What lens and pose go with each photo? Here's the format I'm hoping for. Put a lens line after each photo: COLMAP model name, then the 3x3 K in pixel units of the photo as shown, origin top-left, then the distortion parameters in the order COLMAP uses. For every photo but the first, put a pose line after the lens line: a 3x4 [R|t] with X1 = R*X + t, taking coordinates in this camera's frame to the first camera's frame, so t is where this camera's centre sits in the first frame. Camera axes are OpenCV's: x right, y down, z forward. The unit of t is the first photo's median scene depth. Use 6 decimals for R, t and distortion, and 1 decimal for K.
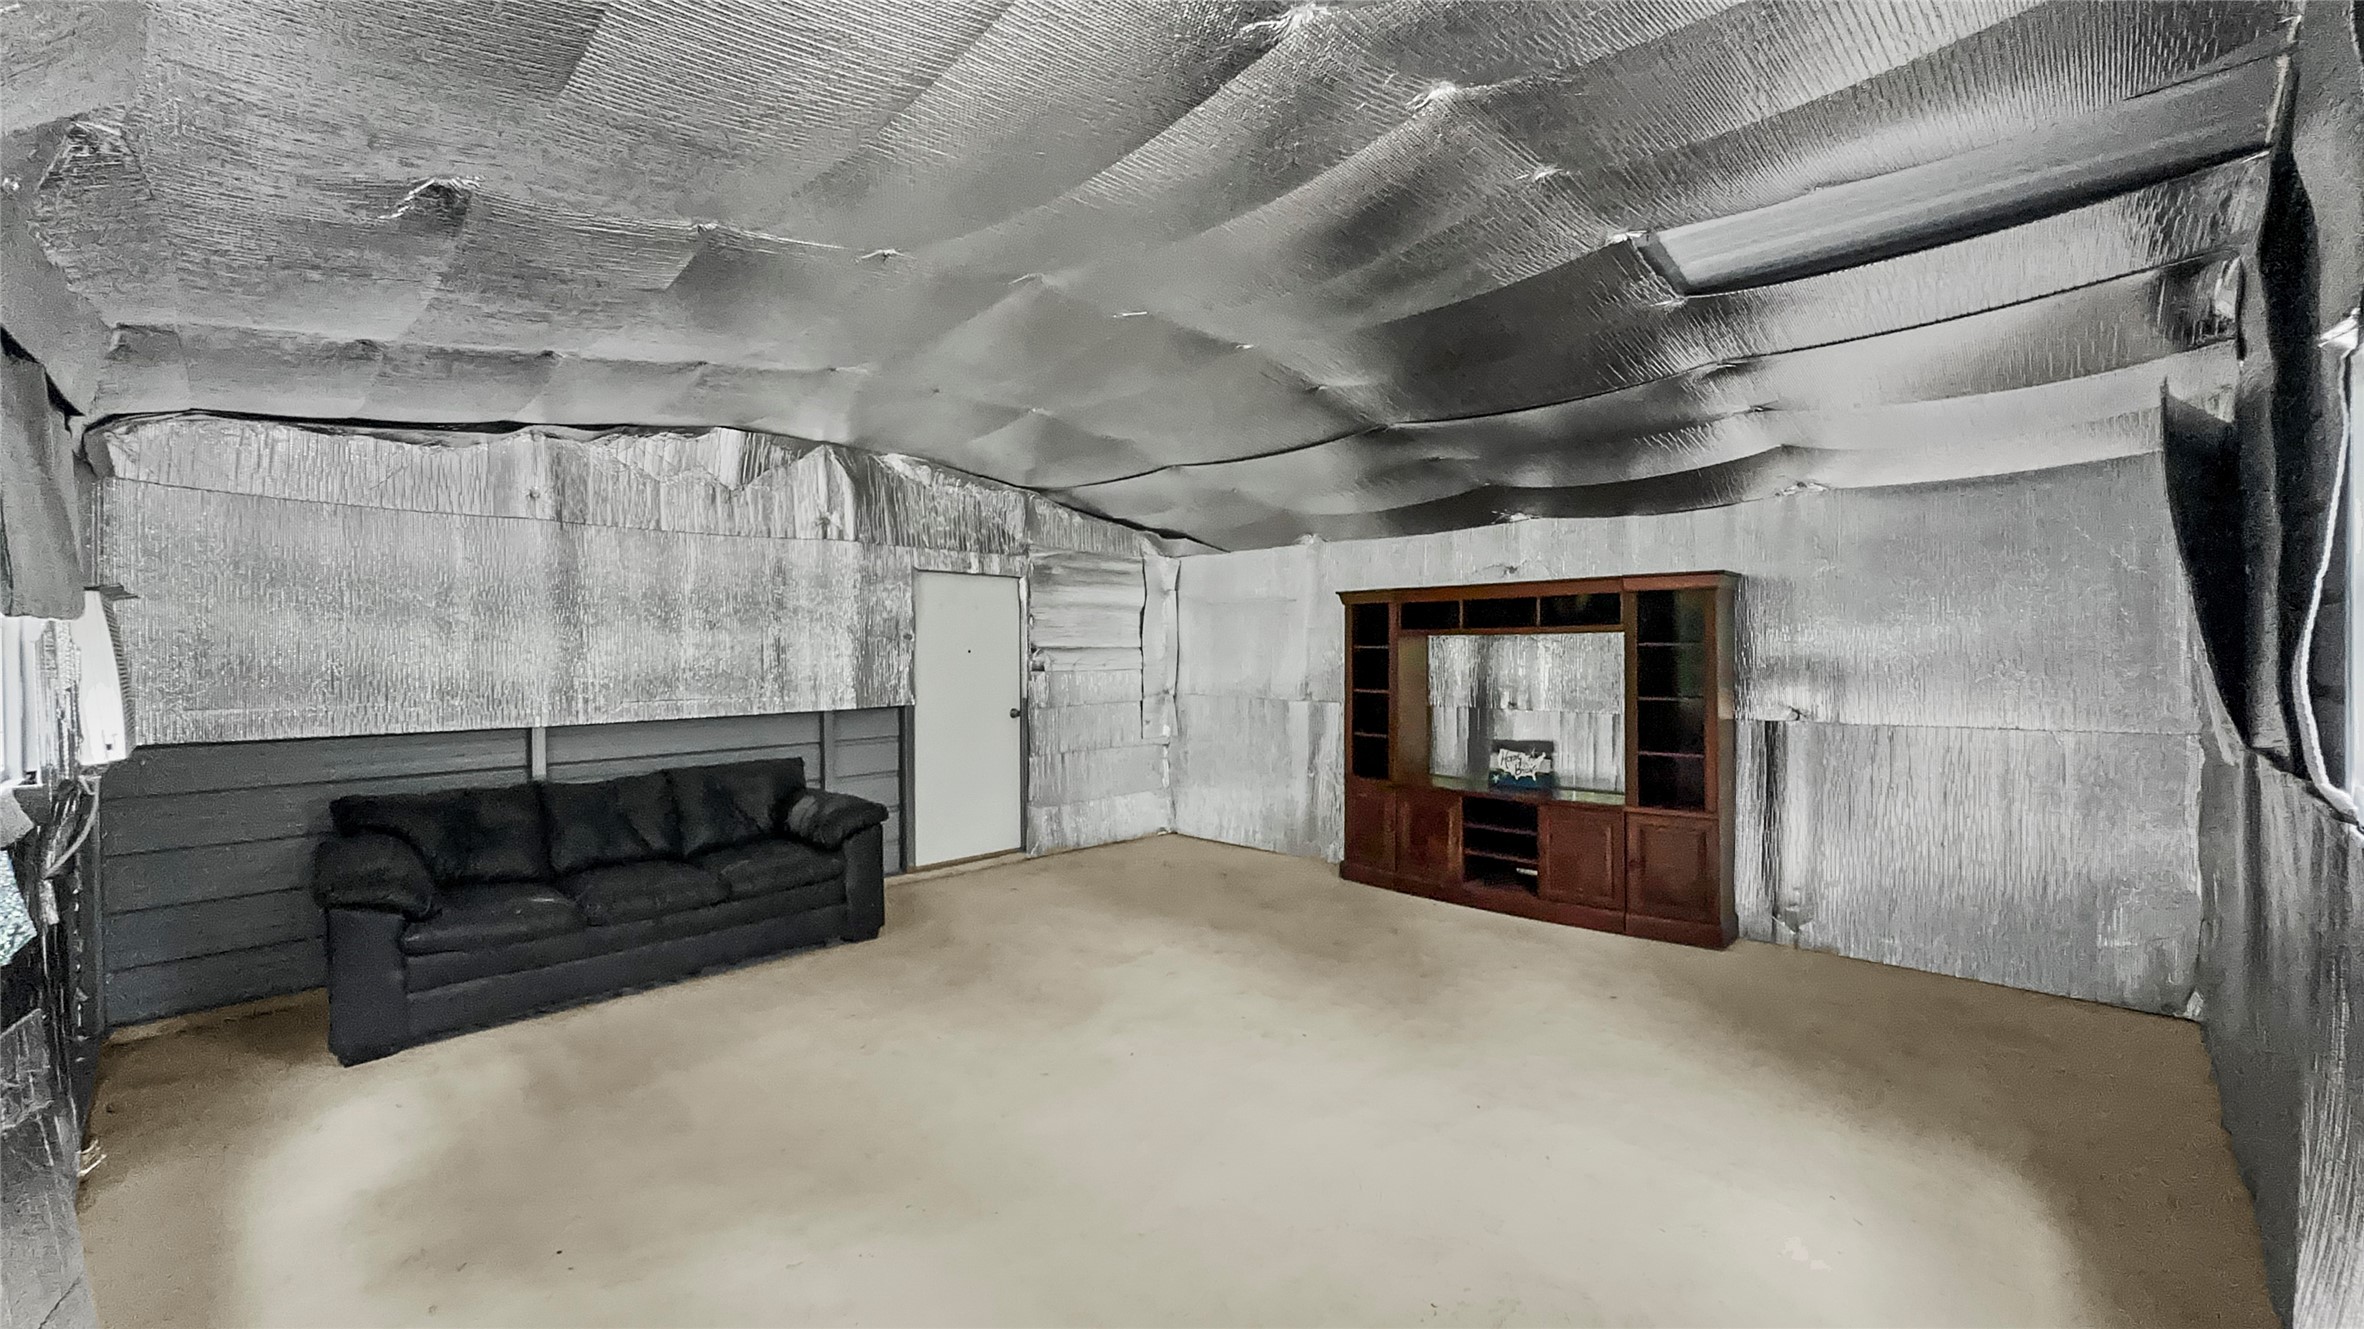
lens RADIAL K [[945.2, 0, 1182.0], [0, 945.2, 659.9], [0, 0, 1]] dist [-0.006419, 0.000781]
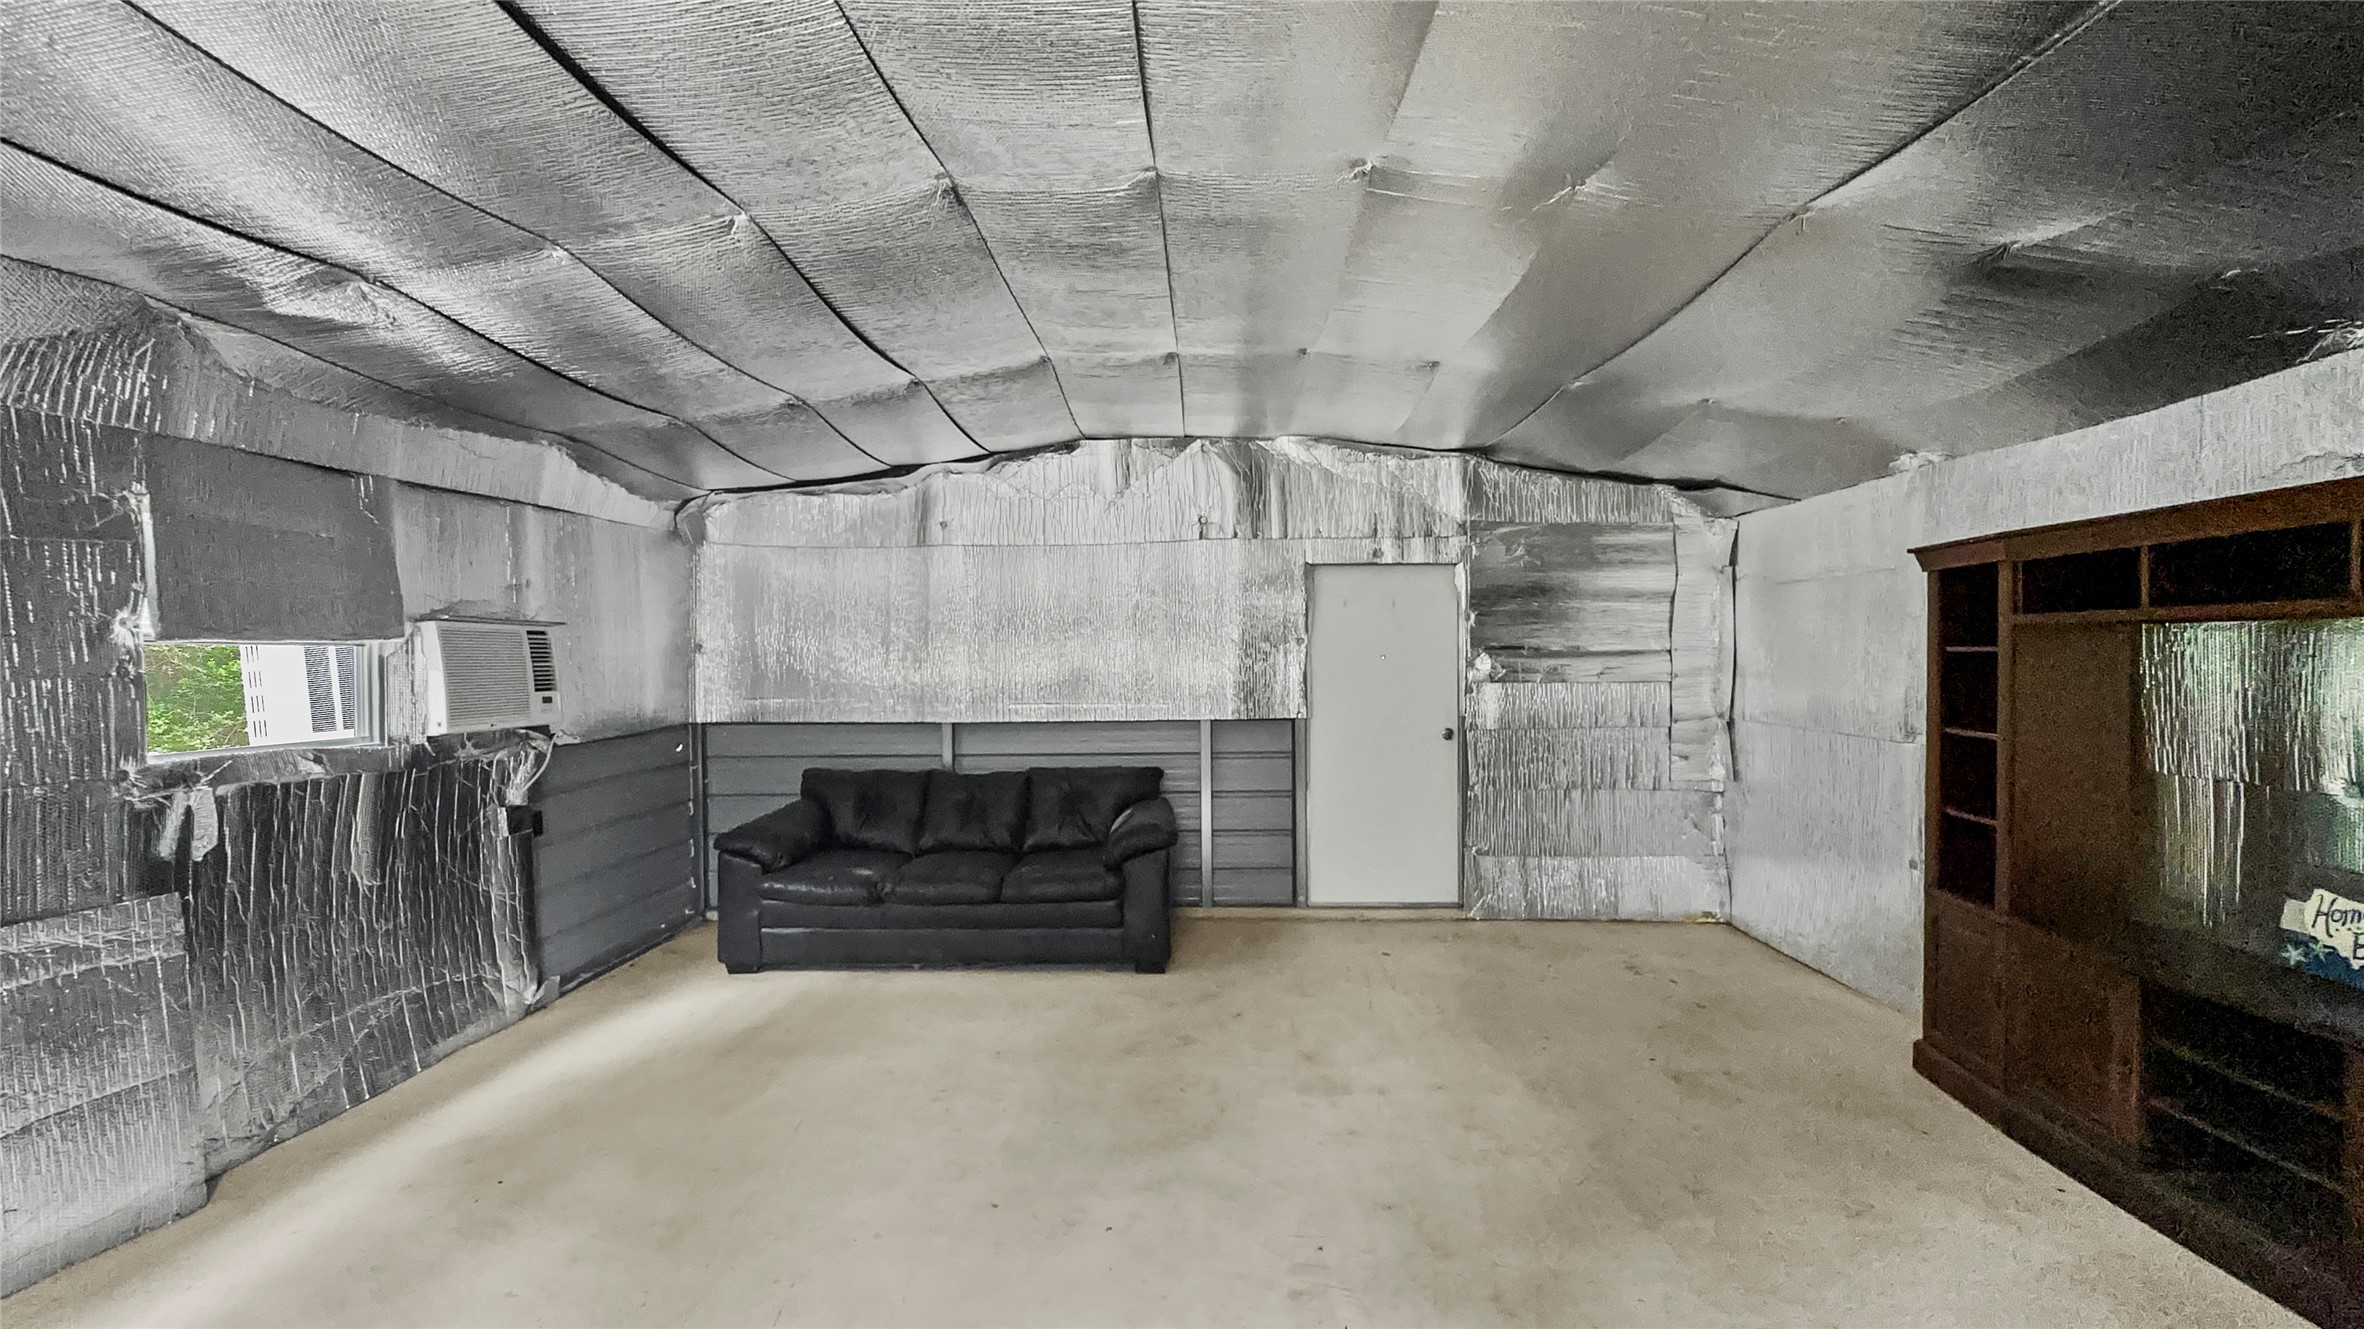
lens RADIAL K [[945.2, 0, 1182.0], [0, 945.2, 659.9], [0, 0, 1]] dist [-0.006419, 0.000781]
pose [[0.674139, 0.002828, -0.738599, 0.303059], [-0.003705, 0.999993, 0.000448, -0.006686], [0.738595, 0.002435, 0.674145, 0.336221]]
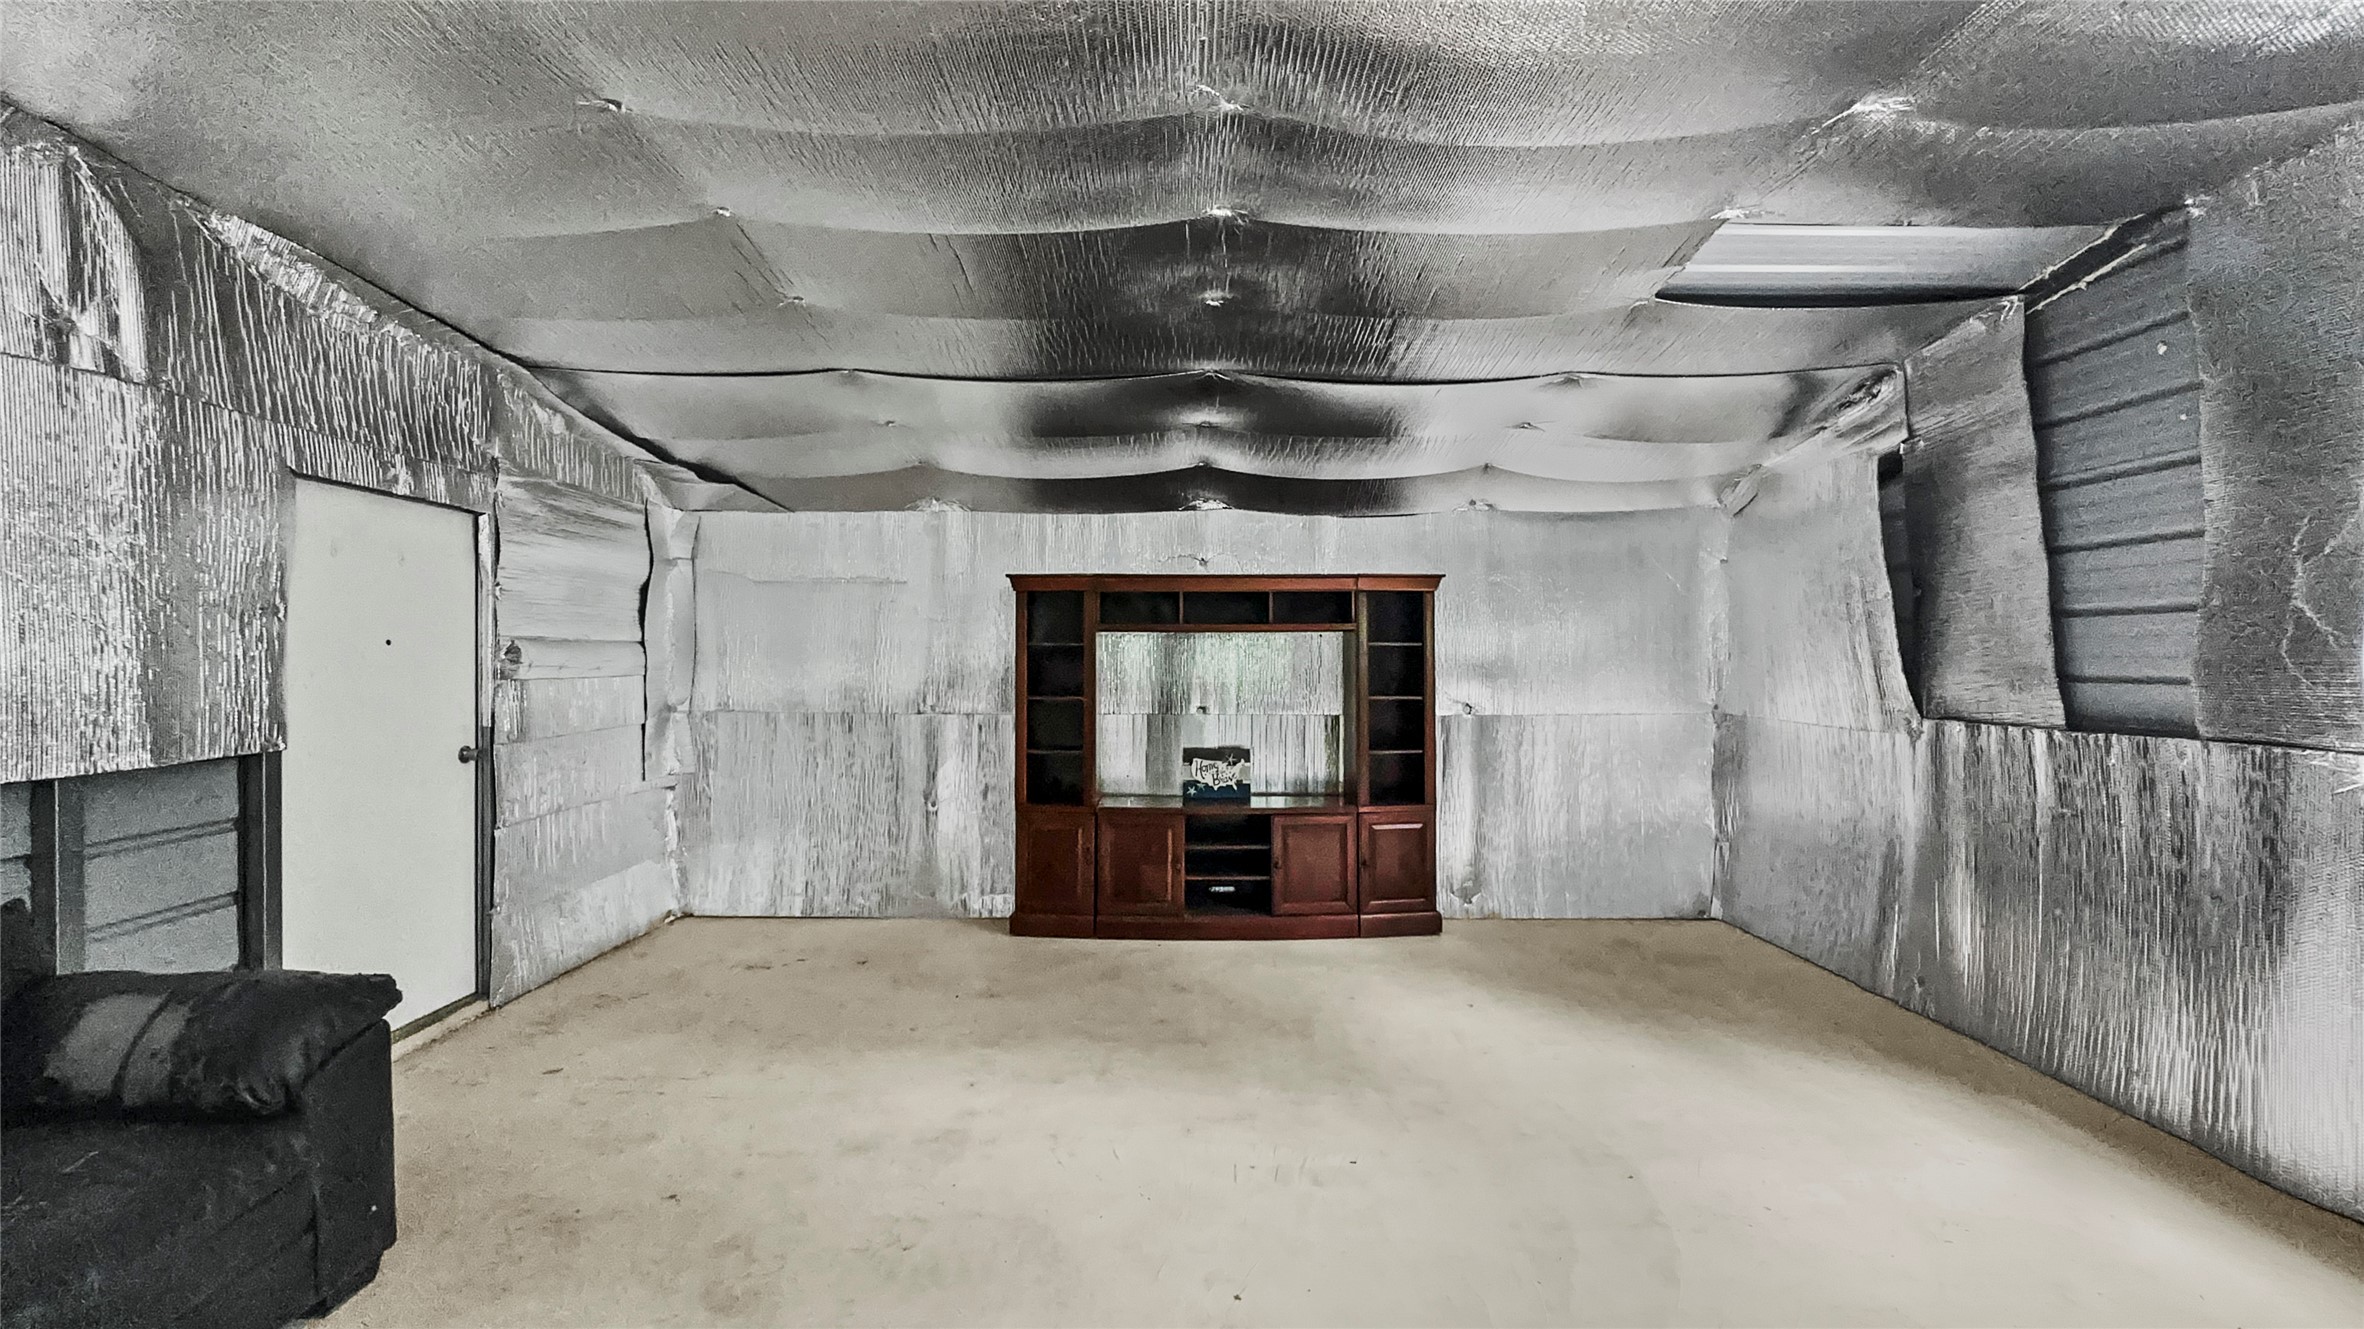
lens RADIAL K [[945.2, 0, 1182.0], [0, 945.2, 659.9], [0, 0, 1]] dist [-0.006419, 0.000781]
pose [[0.721543, 0.003415, 0.692361, -0.297902], [0.002065, 0.999973, -0.007085, 0.006056], [-0.692367, 0.006541, 0.721516, 0.348693]]
